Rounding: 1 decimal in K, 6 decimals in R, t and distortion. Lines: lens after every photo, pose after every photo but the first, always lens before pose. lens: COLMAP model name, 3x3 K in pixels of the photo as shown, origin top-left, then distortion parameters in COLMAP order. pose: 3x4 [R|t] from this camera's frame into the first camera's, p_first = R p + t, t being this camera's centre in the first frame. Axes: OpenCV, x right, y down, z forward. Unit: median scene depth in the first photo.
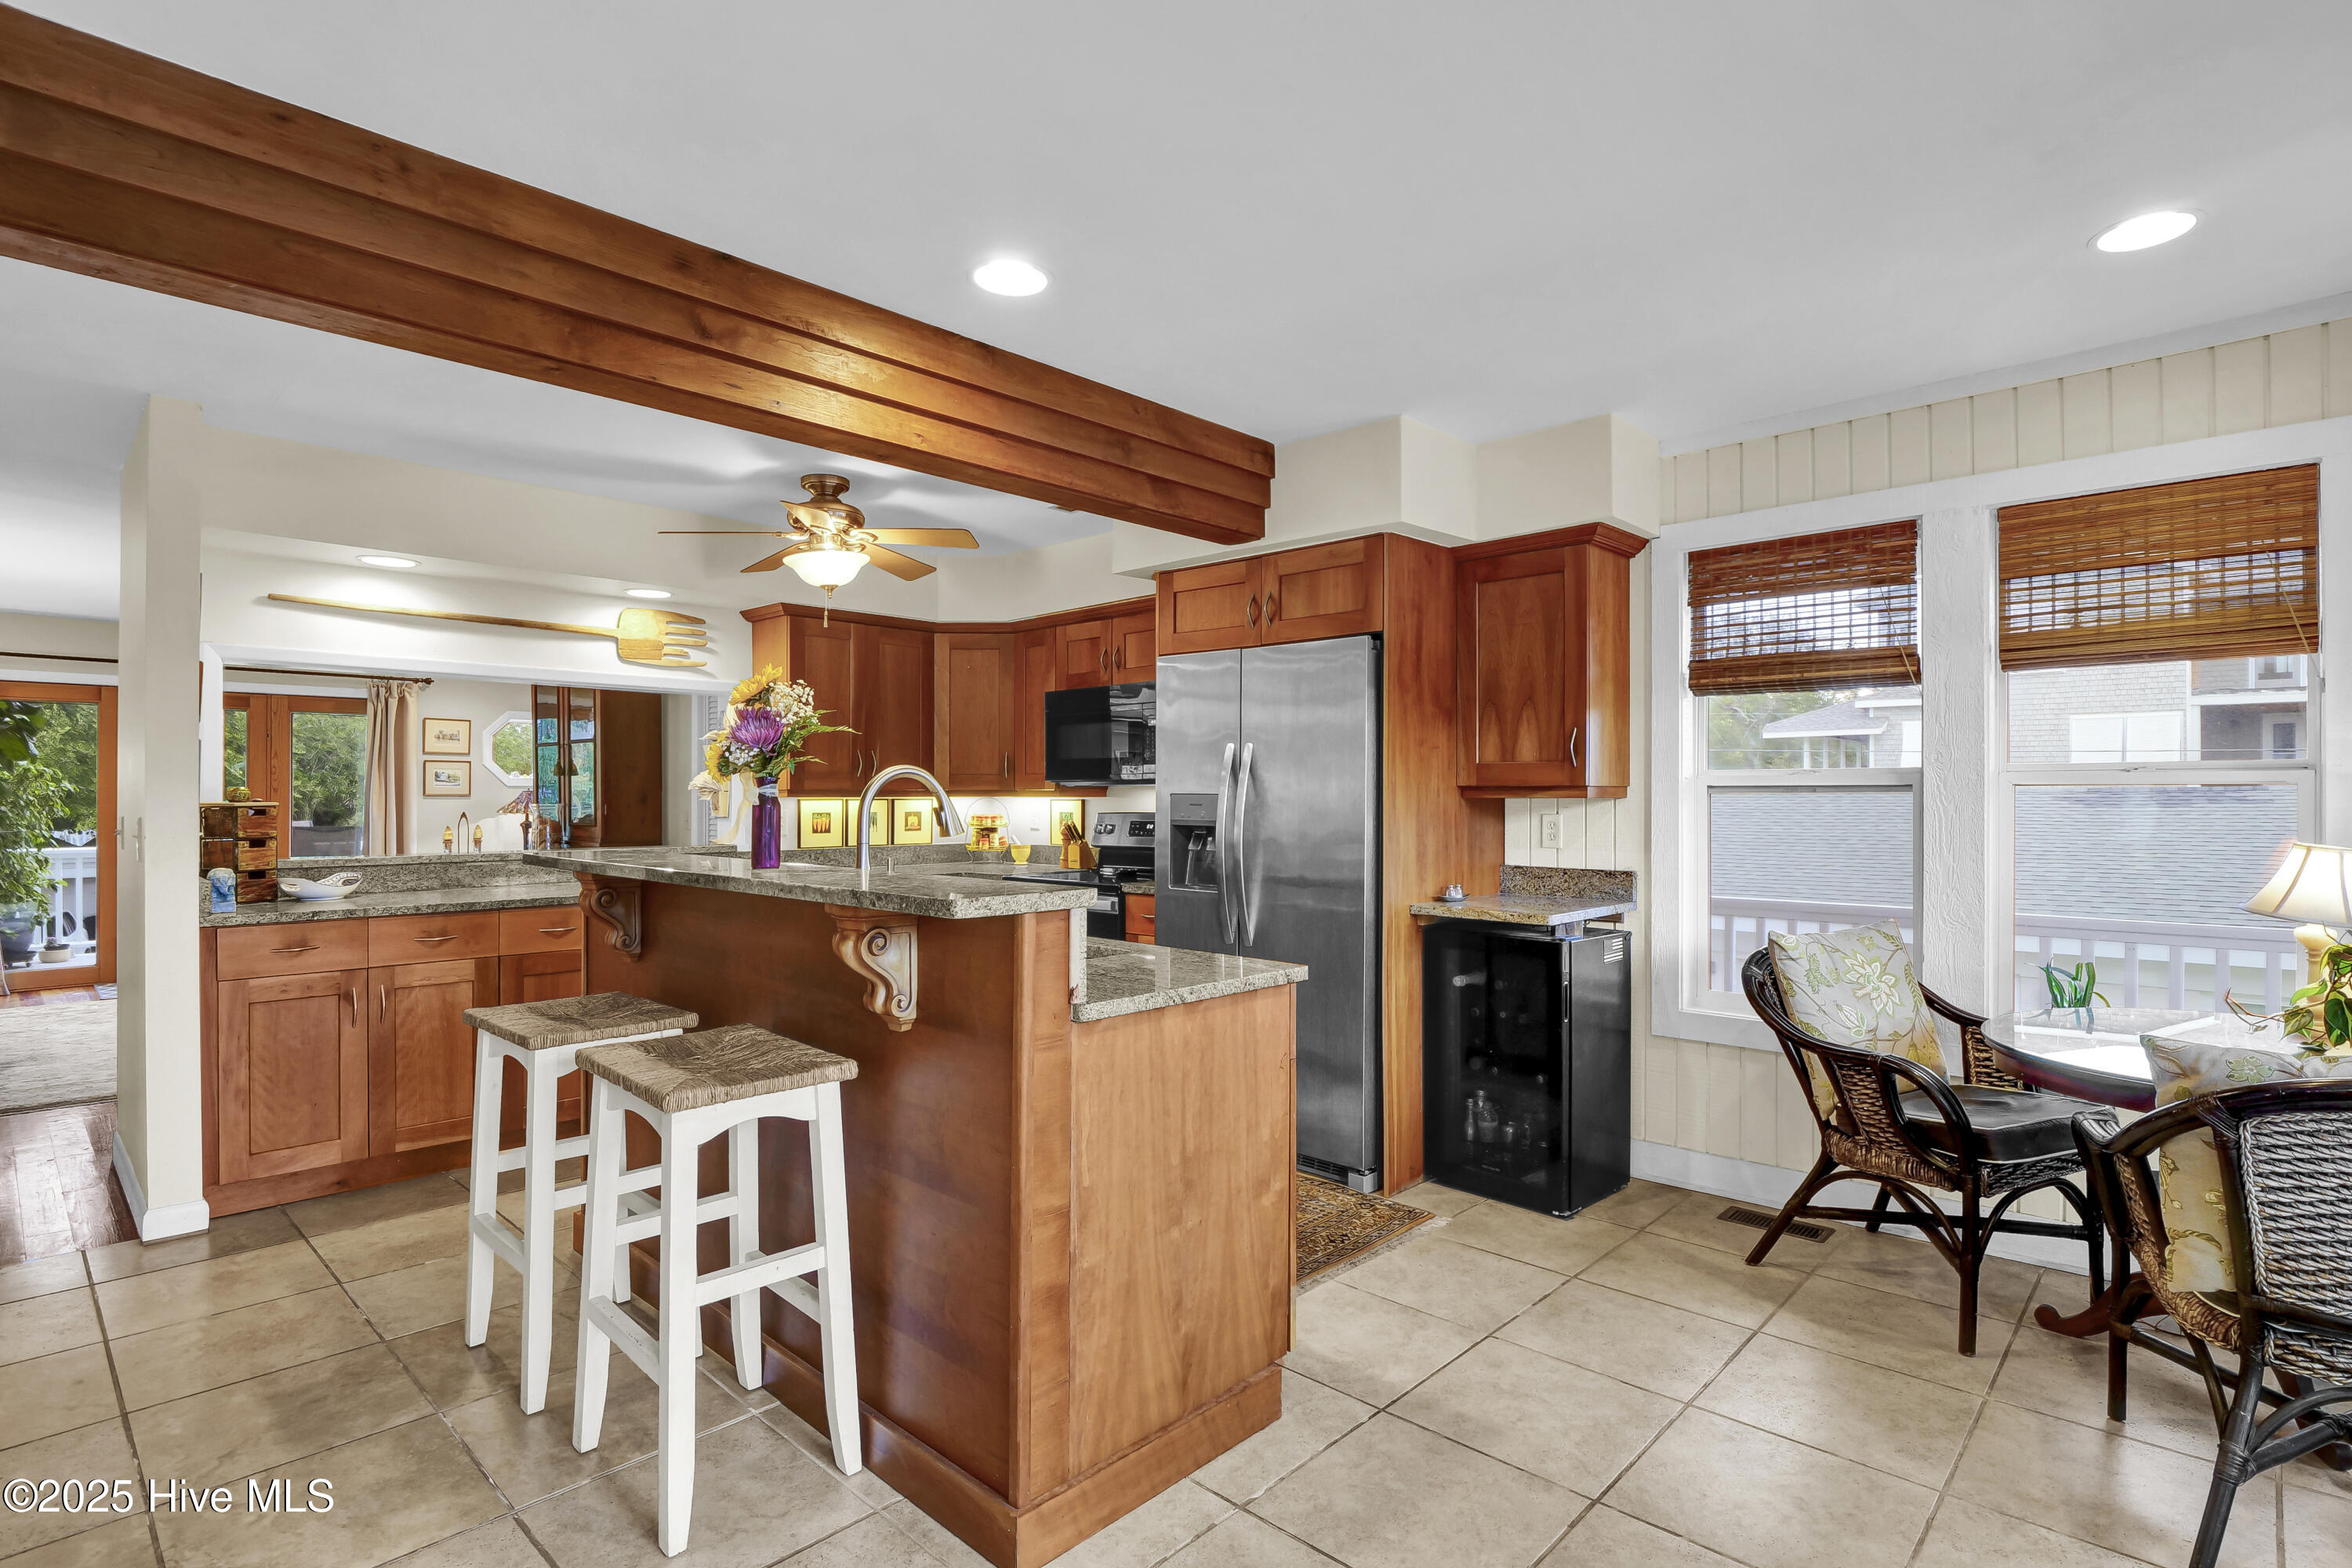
lens RADIAL K [[1154.4, 0, 1180.2], [0, 1154.4, 775.9], [0, 0, 1]] dist [-0.011404, -0.000581]
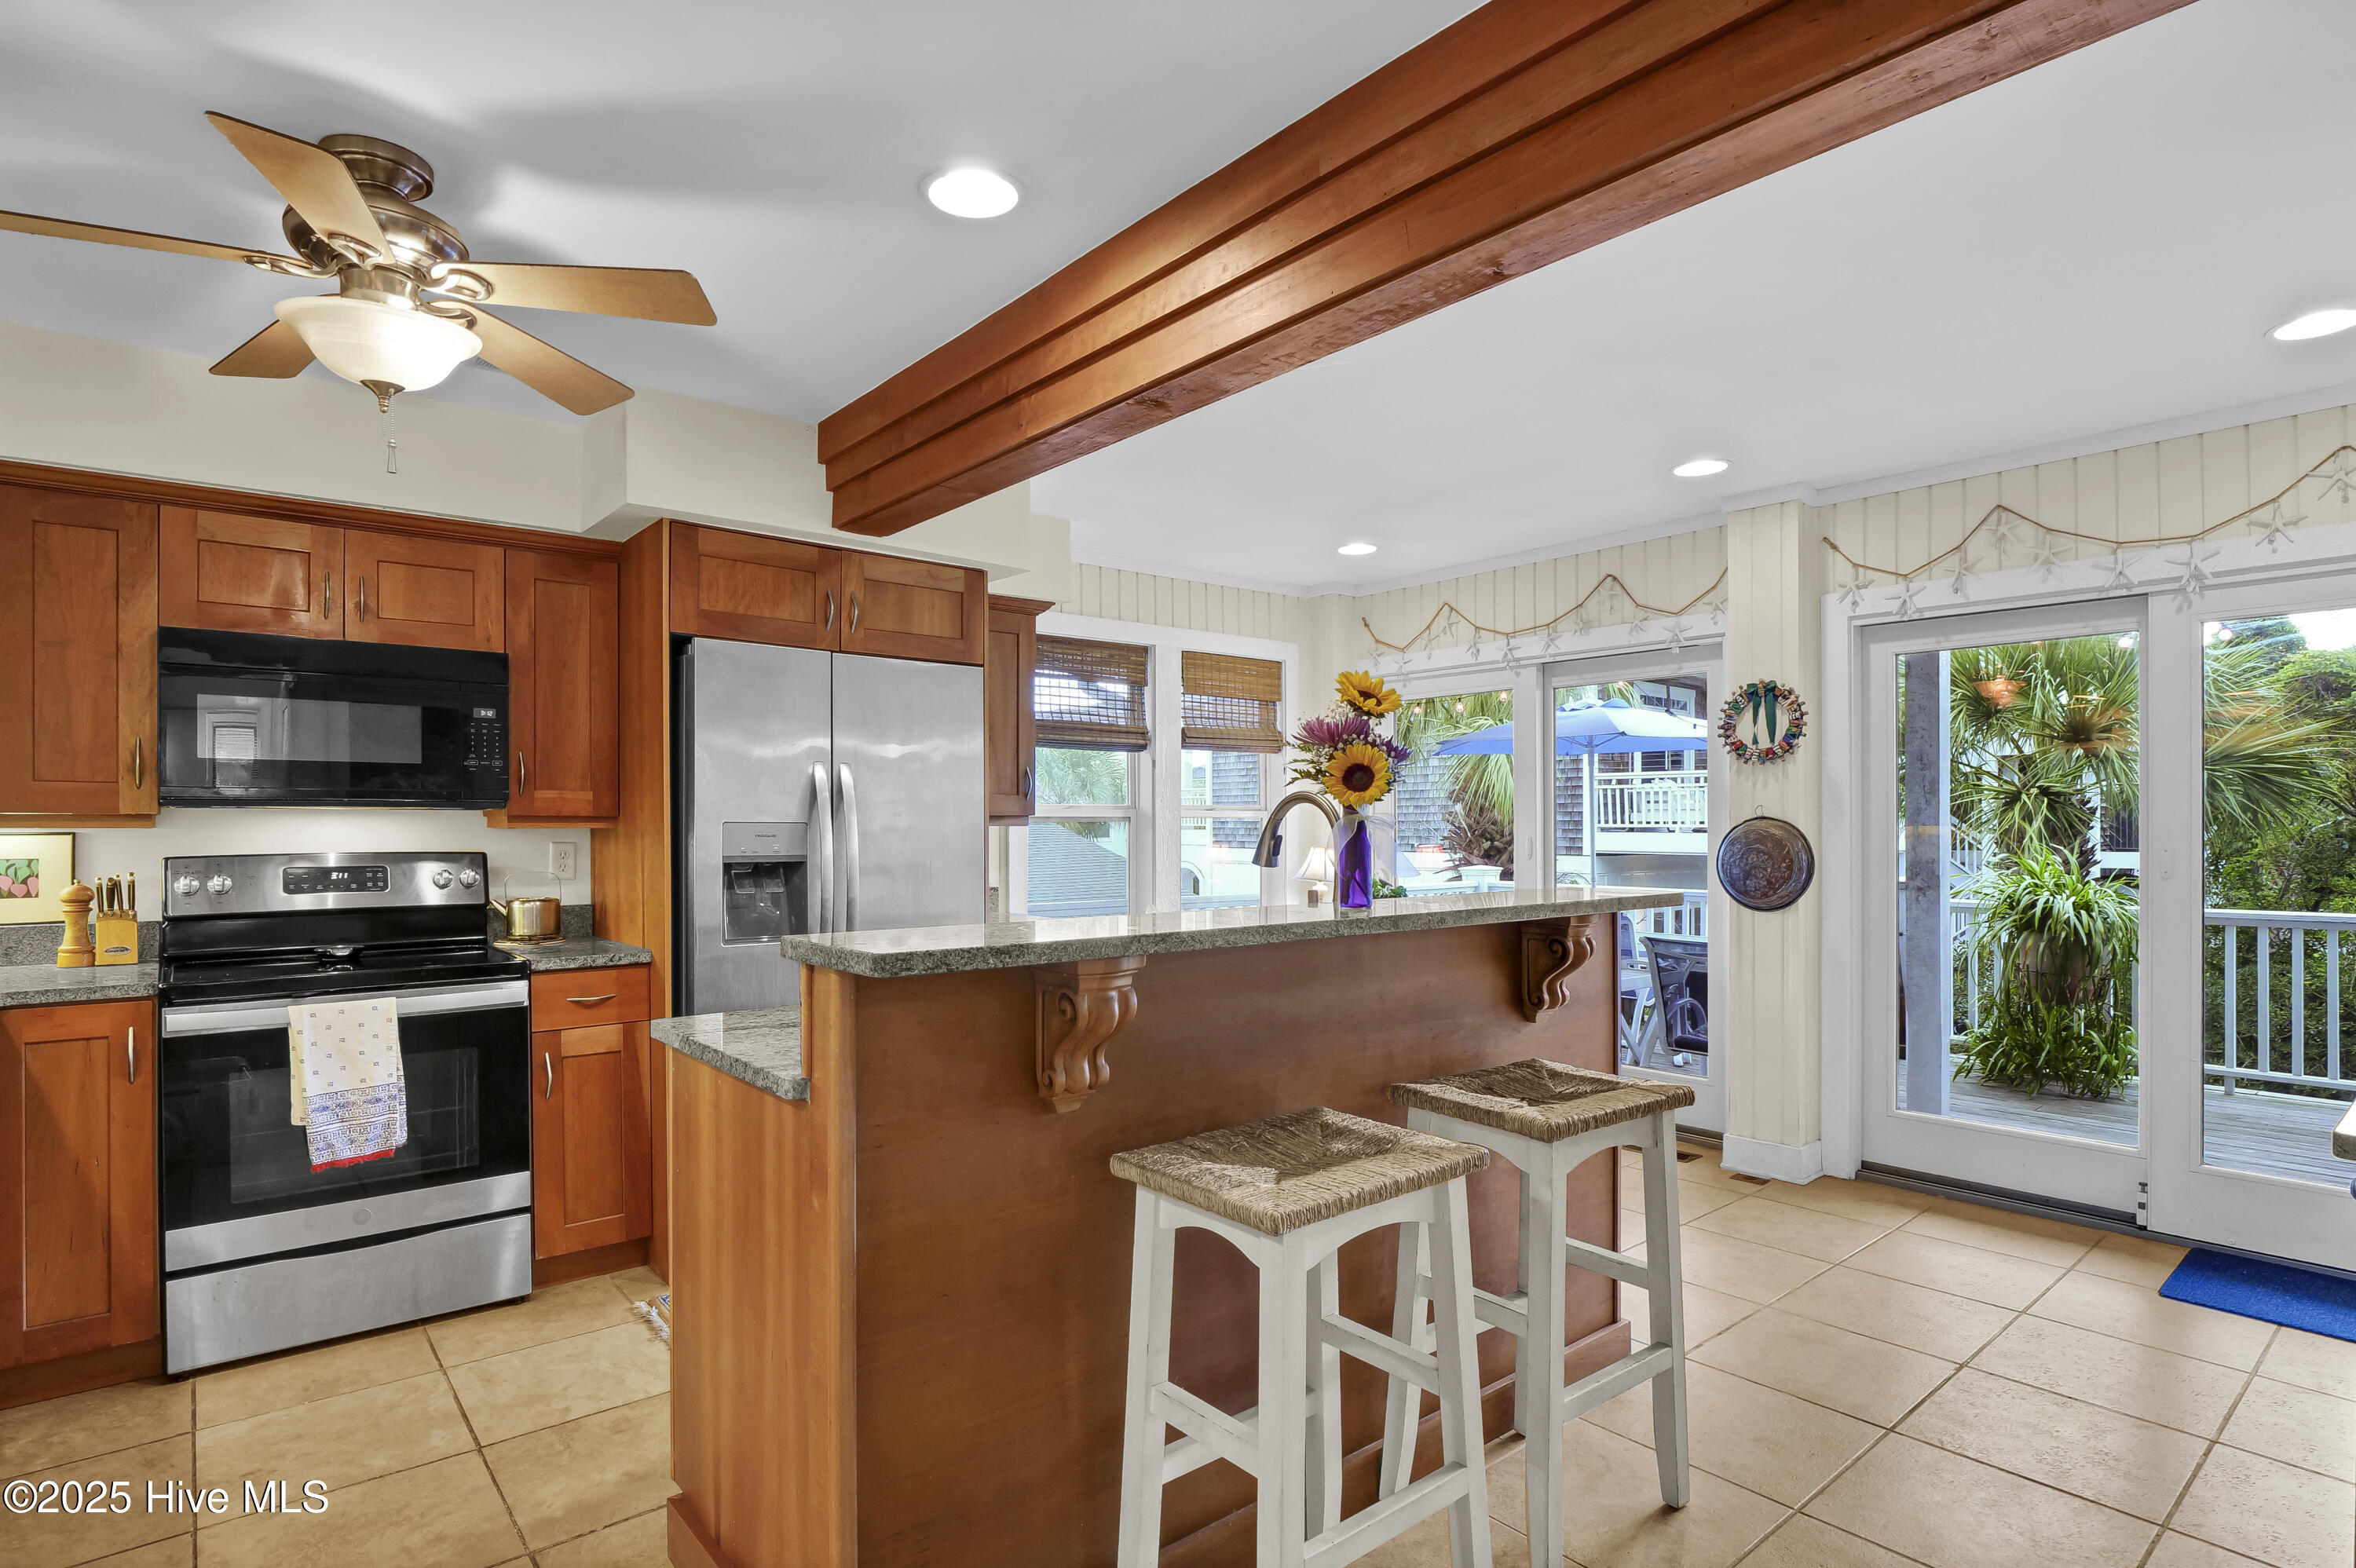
lens RADIAL K [[1180.1, 0, 1184.3], [0, 1180.1, 828.9], [0, 0, 1]] dist [0.000216, 0.000016]
pose [[0.107898, -0.009132, 0.994120, -0.988798], [-0.014571, 0.999836, 0.010766, 0.007986], [-0.994055, -0.015646, 0.107748, 0.798467]]
